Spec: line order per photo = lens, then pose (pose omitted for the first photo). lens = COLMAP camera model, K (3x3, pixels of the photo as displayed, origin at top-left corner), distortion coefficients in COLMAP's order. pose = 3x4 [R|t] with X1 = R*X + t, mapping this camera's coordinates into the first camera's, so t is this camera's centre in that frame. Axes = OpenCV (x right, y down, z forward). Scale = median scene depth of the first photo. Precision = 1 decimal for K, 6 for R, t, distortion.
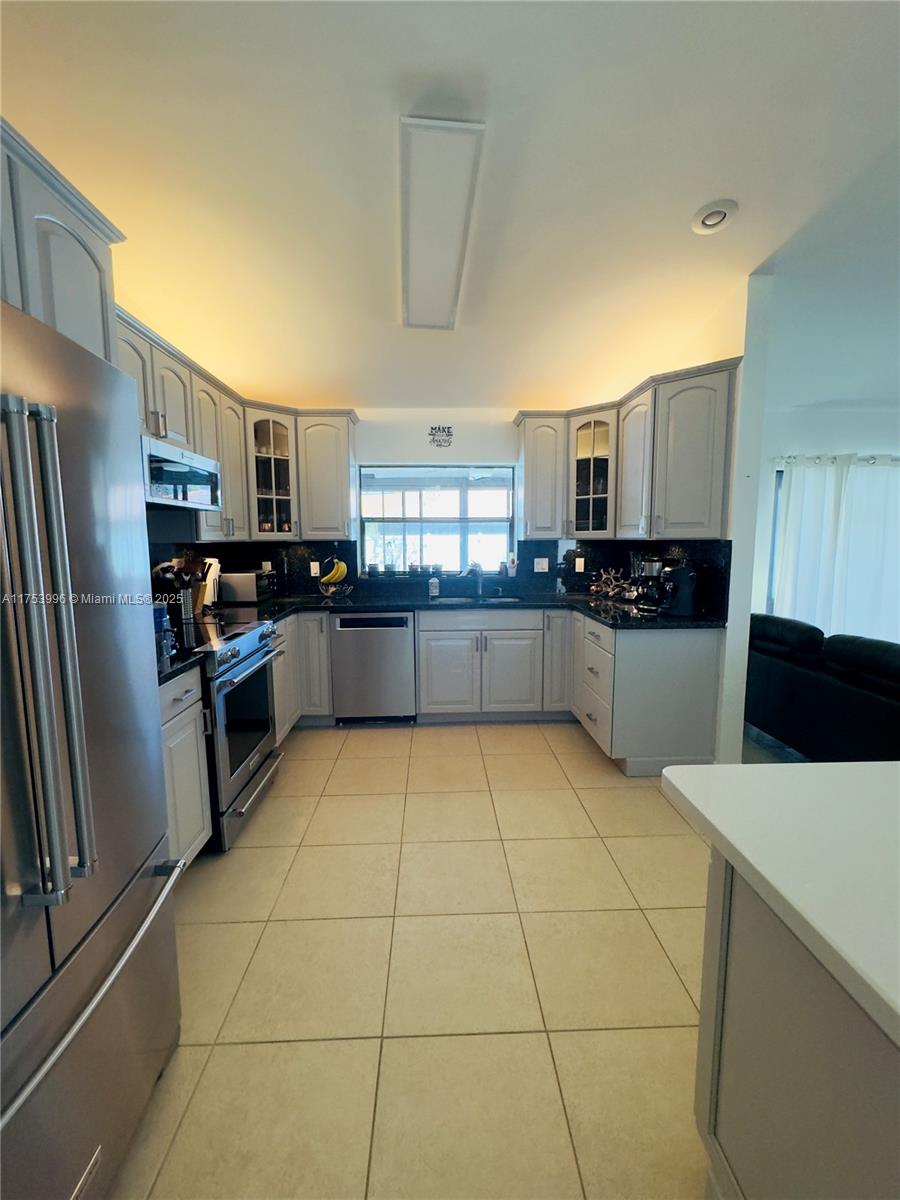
lens RADIAL K [[511.9, 0, 450.0], [0, 511.9, 600.0], [0, 0, 1]] dist [-0.000659, -0.000005]
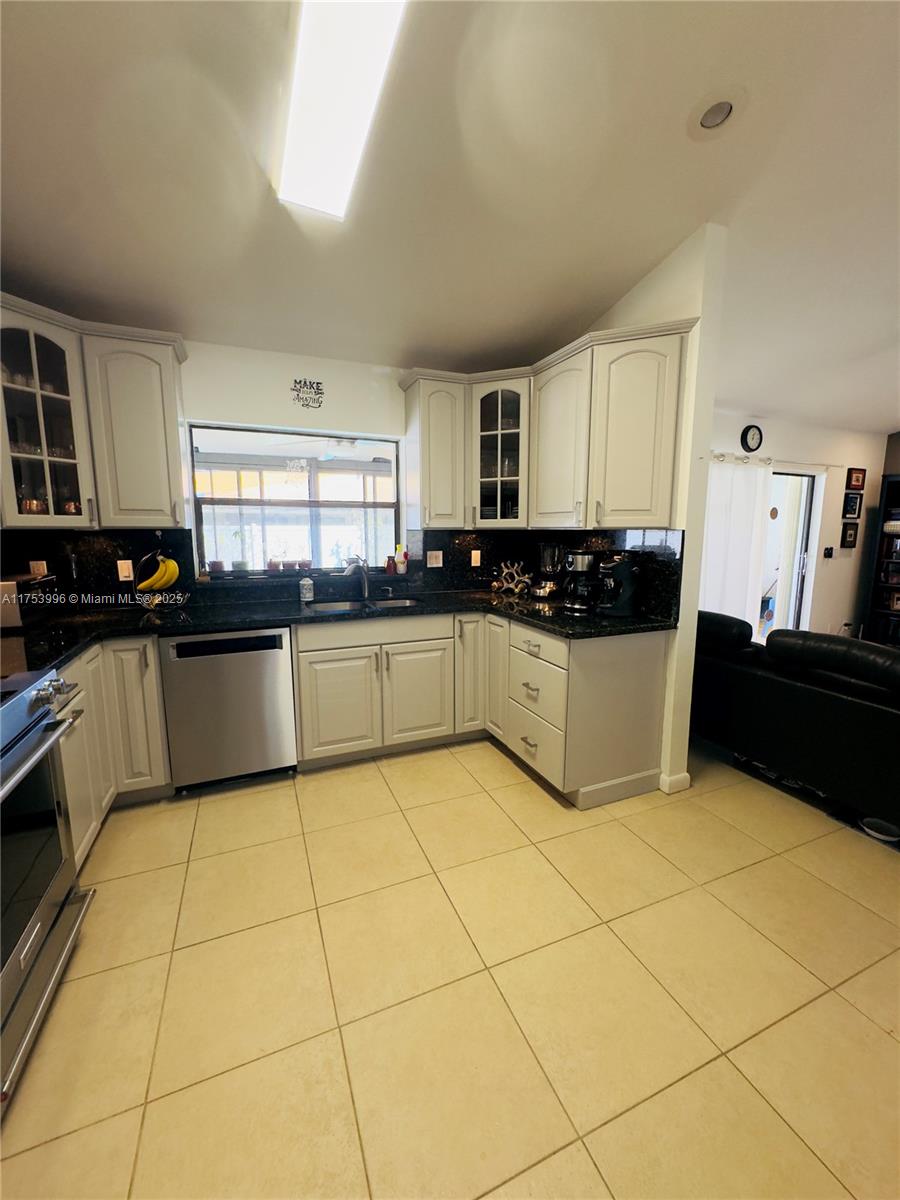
lens RADIAL K [[480.8, 0, 450.0], [0, 480.8, 600.0], [0, 0, 1]] dist [-0.001190, -0.000001]
pose [[0.935400, -0.045732, 0.350622, -0.090918], [0.037323, 0.998831, 0.030708, -0.026297], [-0.351617, -0.015637, 0.936013, 0.261843]]
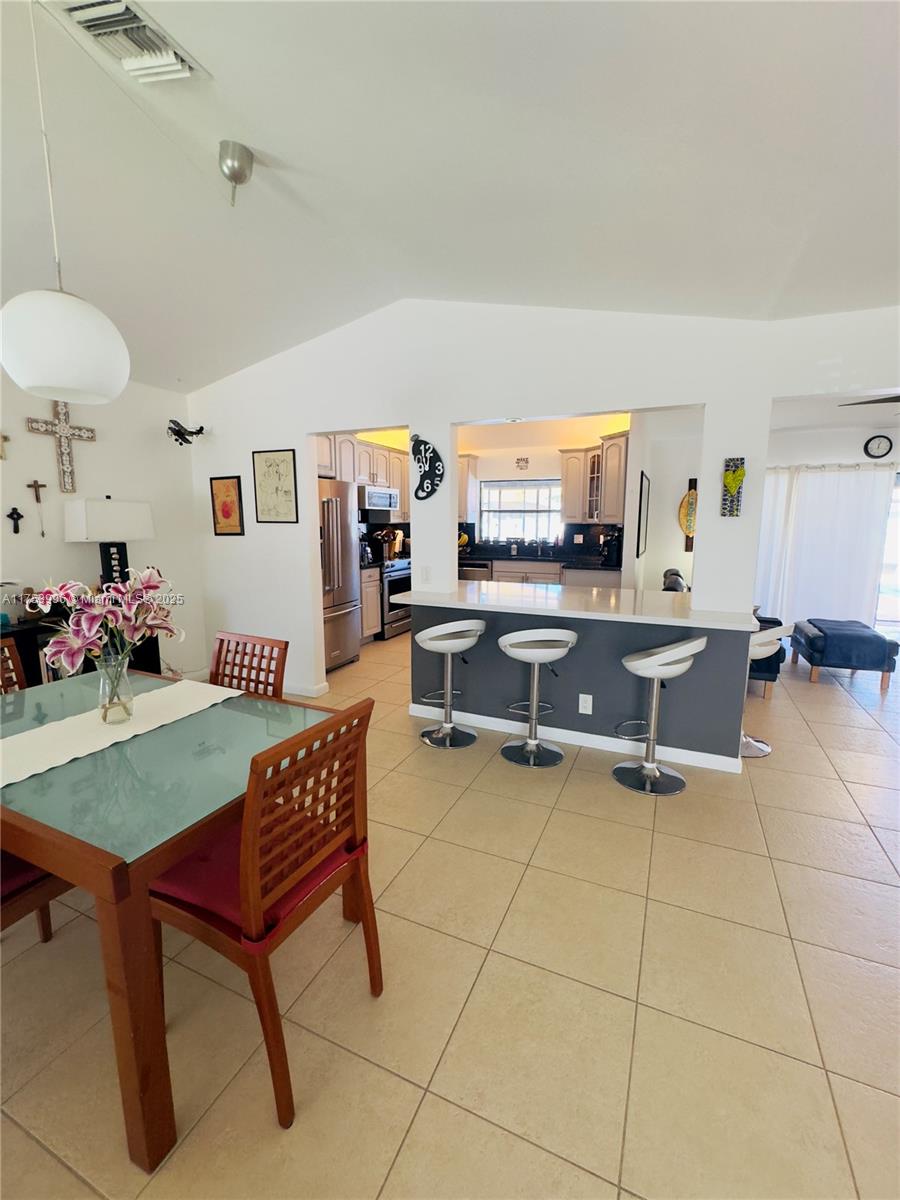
lens RADIAL K [[511.9, 0, 450.0], [0, 511.9, 600.0], [0, 0, 1]] dist [-0.000659, -0.000005]
pose [[0.896706, 0.074792, -0.436263, 0.596350], [-0.059609, 0.997047, 0.048410, 0.080327], [0.438595, -0.017405, 0.898516, -0.736448]]
